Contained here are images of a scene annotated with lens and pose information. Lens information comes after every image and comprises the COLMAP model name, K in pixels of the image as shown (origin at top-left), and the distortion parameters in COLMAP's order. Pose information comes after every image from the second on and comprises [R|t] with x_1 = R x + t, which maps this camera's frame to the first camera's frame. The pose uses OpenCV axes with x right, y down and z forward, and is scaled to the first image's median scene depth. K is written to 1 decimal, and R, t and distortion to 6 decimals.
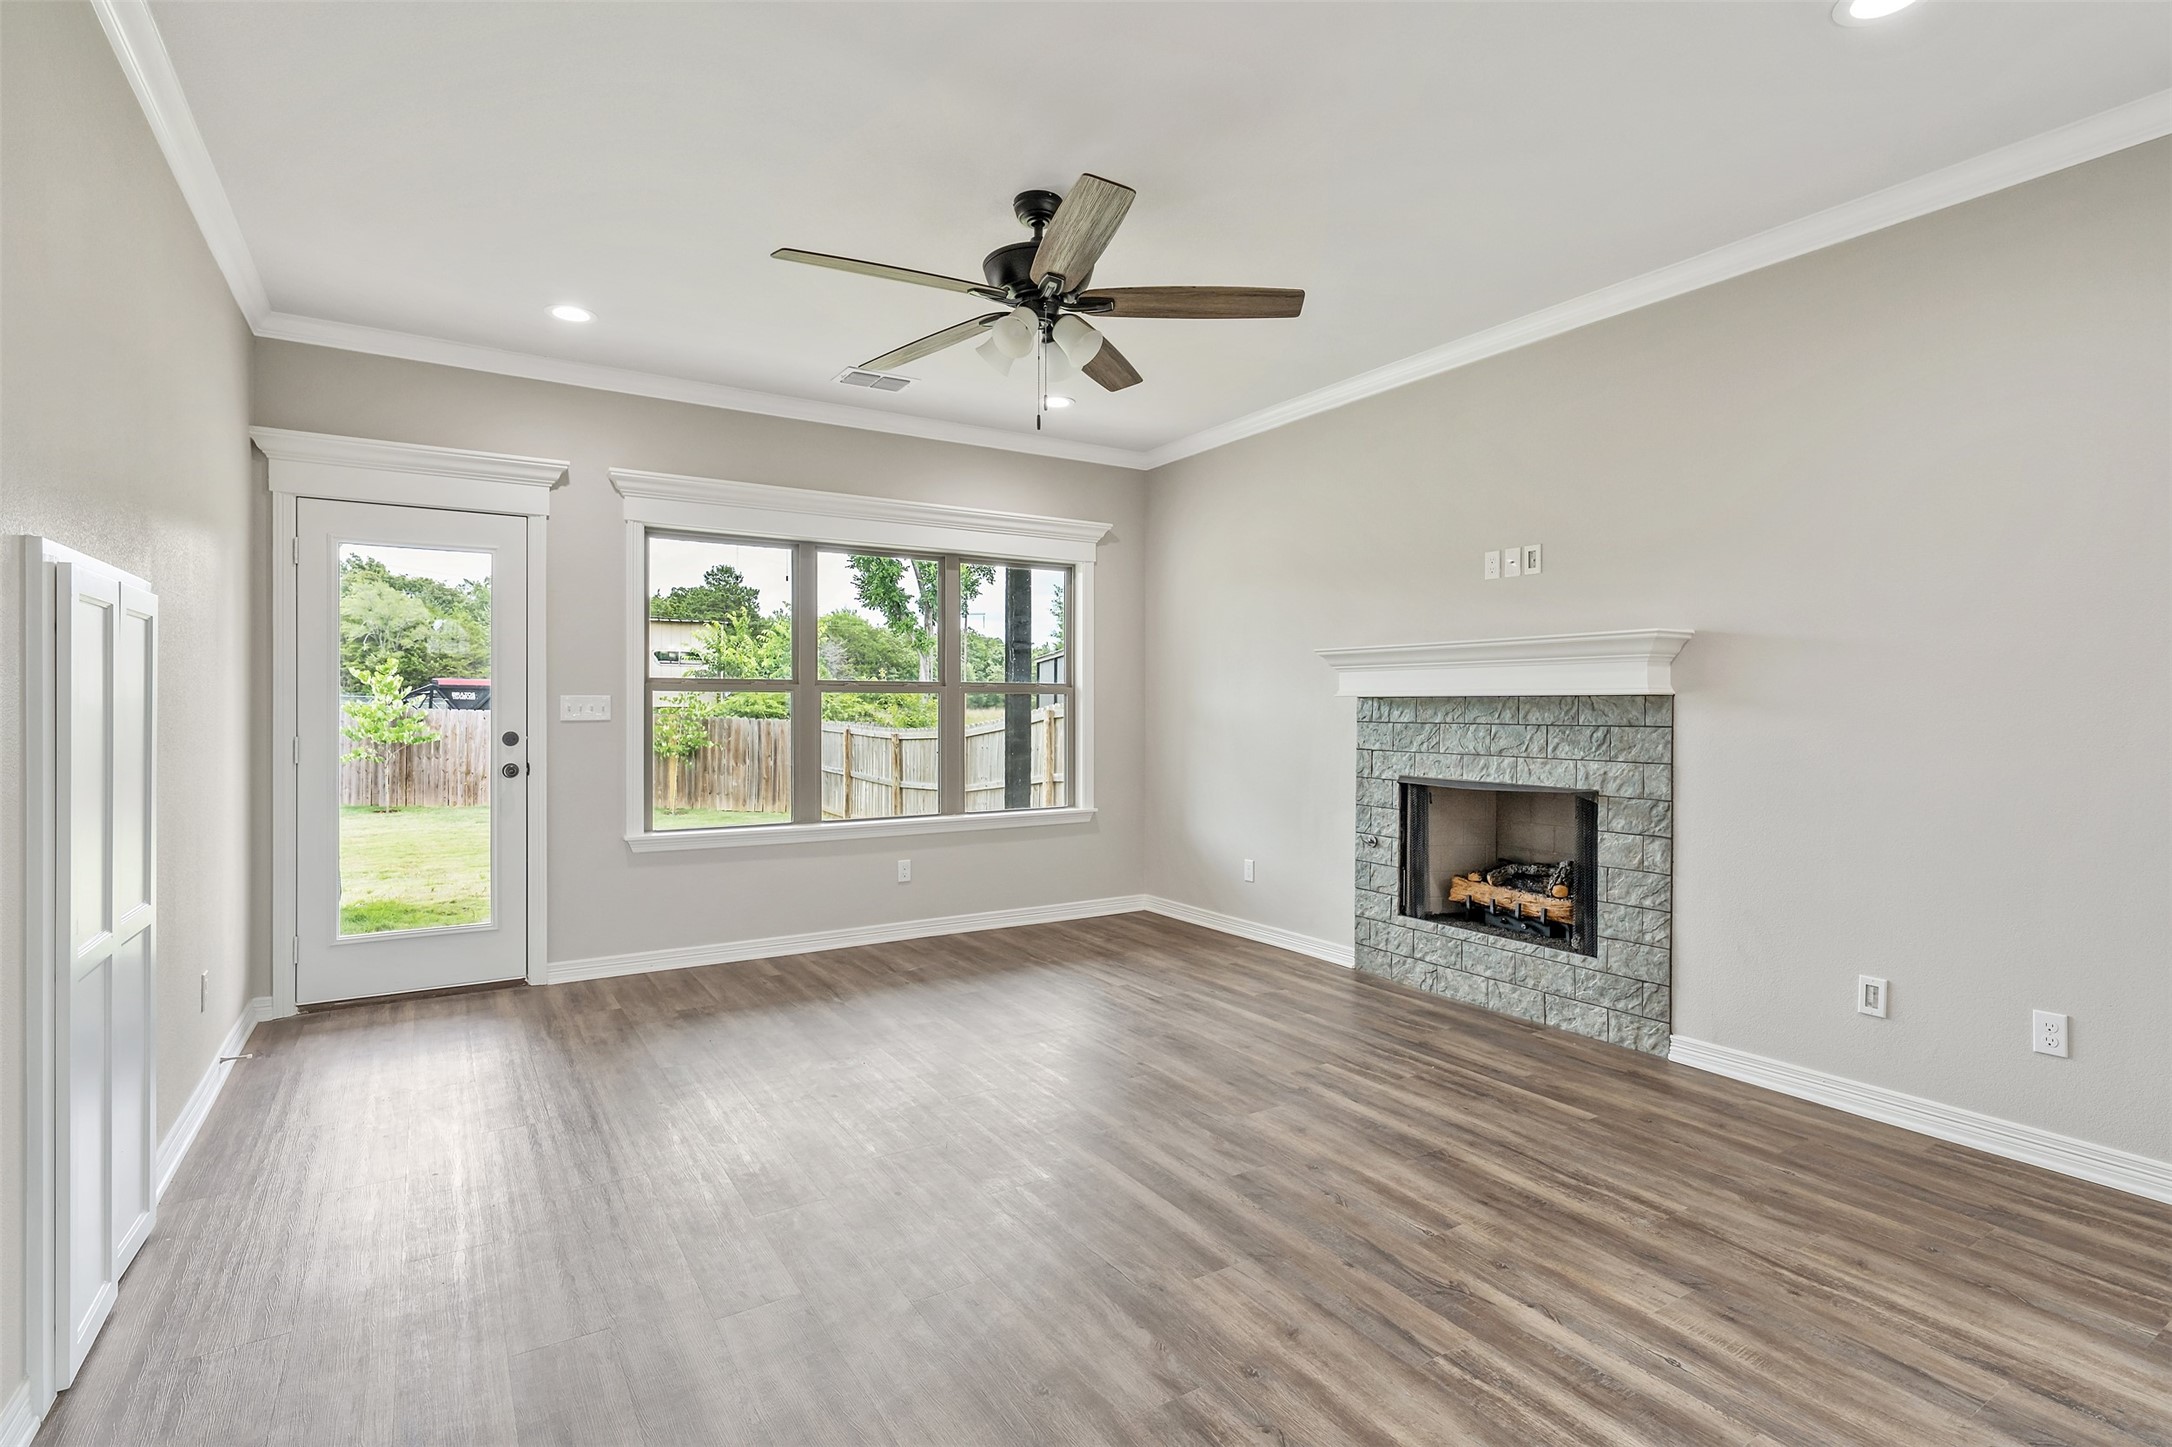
lens RADIAL K [[1040.4, 0, 1095.3], [0, 1040.4, 708.4], [0, 0, 1]] dist [0.003650, -0.000345]
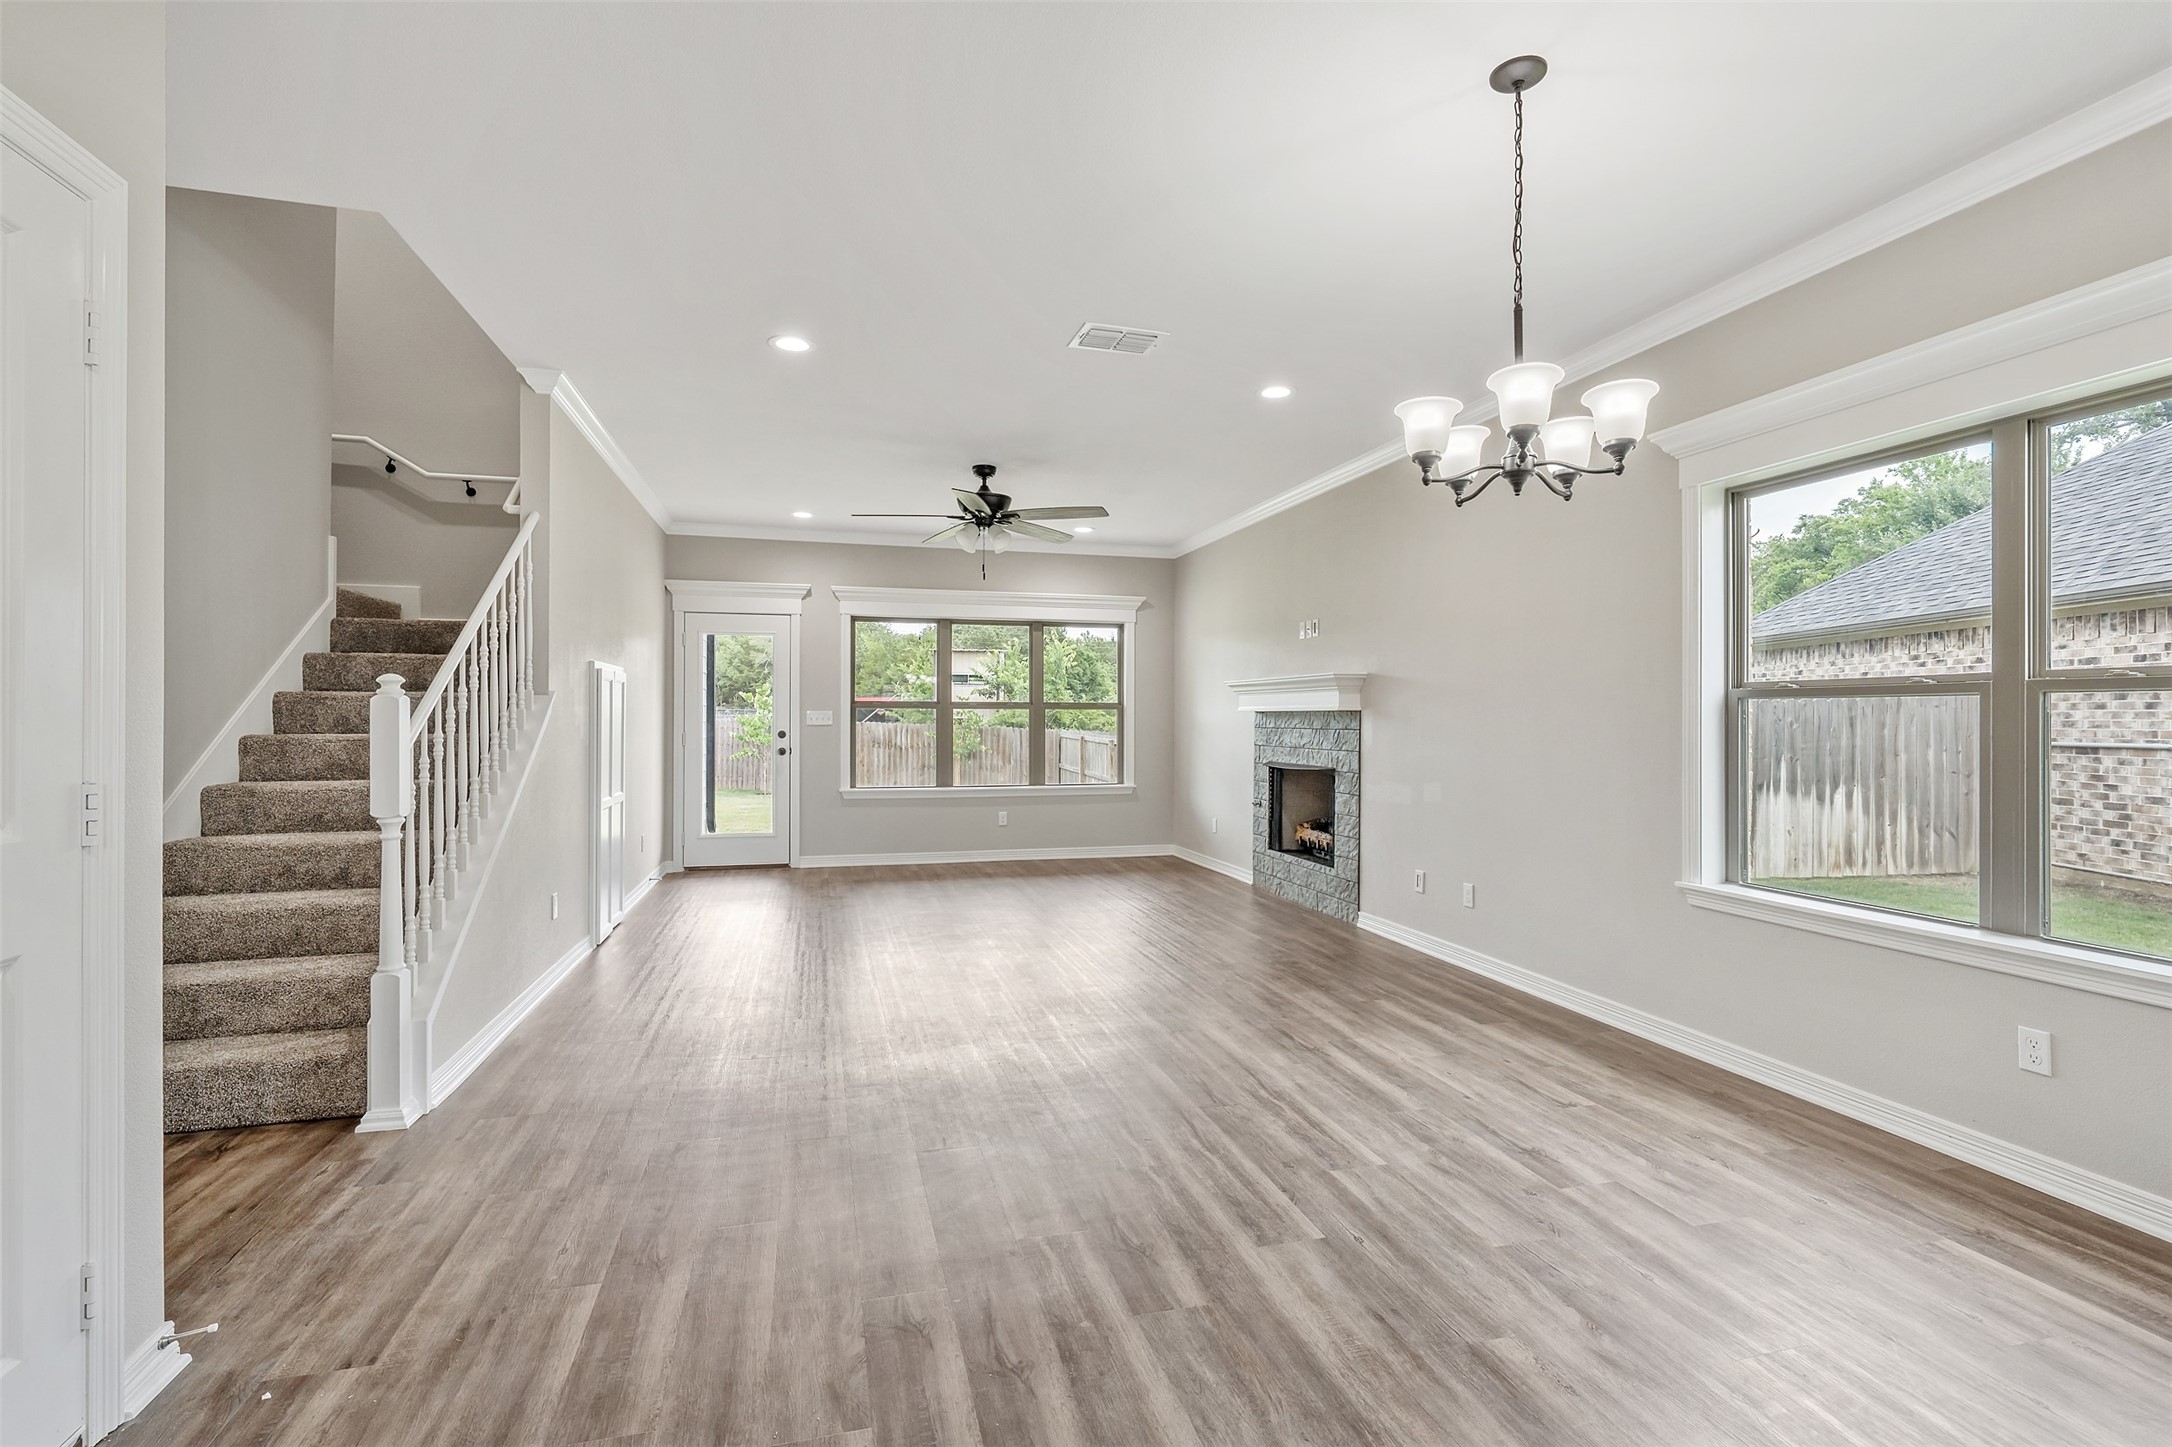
lens RADIAL K [[996.6, 0, 1097.8], [0, 996.6, 711.5], [0, 0, 1]] dist [-0.002087, -0.000326]
pose [[0.957155, -0.000597, -0.289576, 0.535297], [-0.002070, 0.999958, -0.008906, 0.003177], [0.289569, 0.009124, 0.957114, -0.586547]]
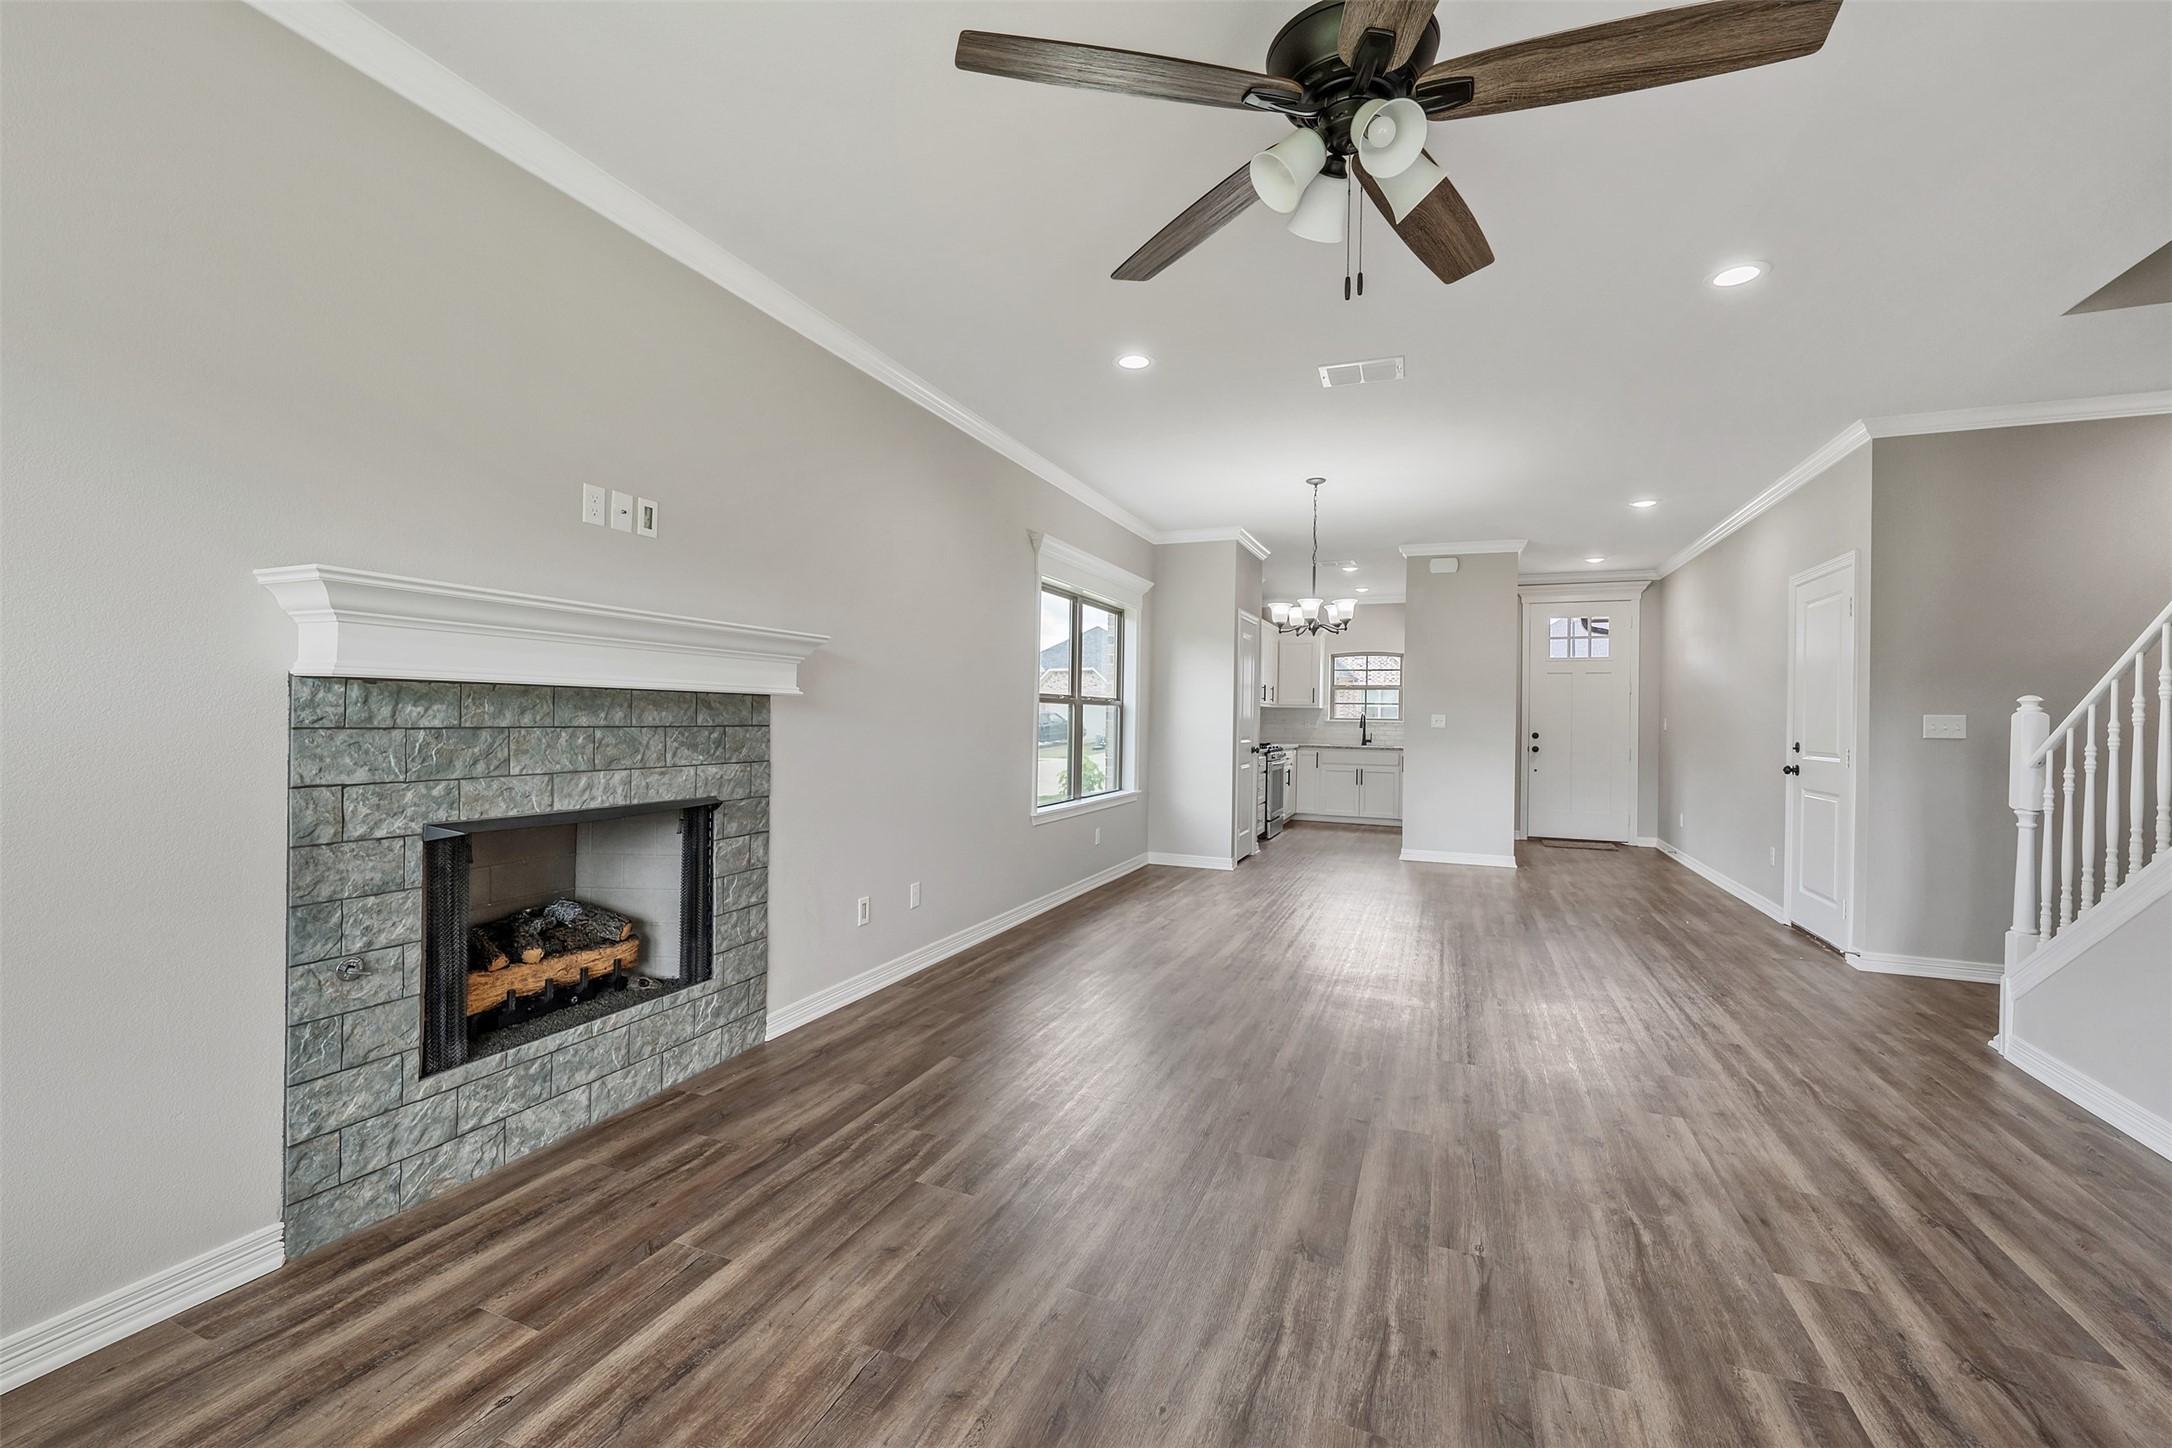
lens RADIAL K [[884.1, 0, 1084.9], [0, 884.1, 718.7], [0, 0, 1]] dist [-0.004862, 0.000681]
pose [[-0.571211, -0.012224, 0.820712, -0.315604], [-0.014846, 0.999879, 0.004559, 0.001608], [-0.820669, -0.009580, -0.571324, 1.086523]]
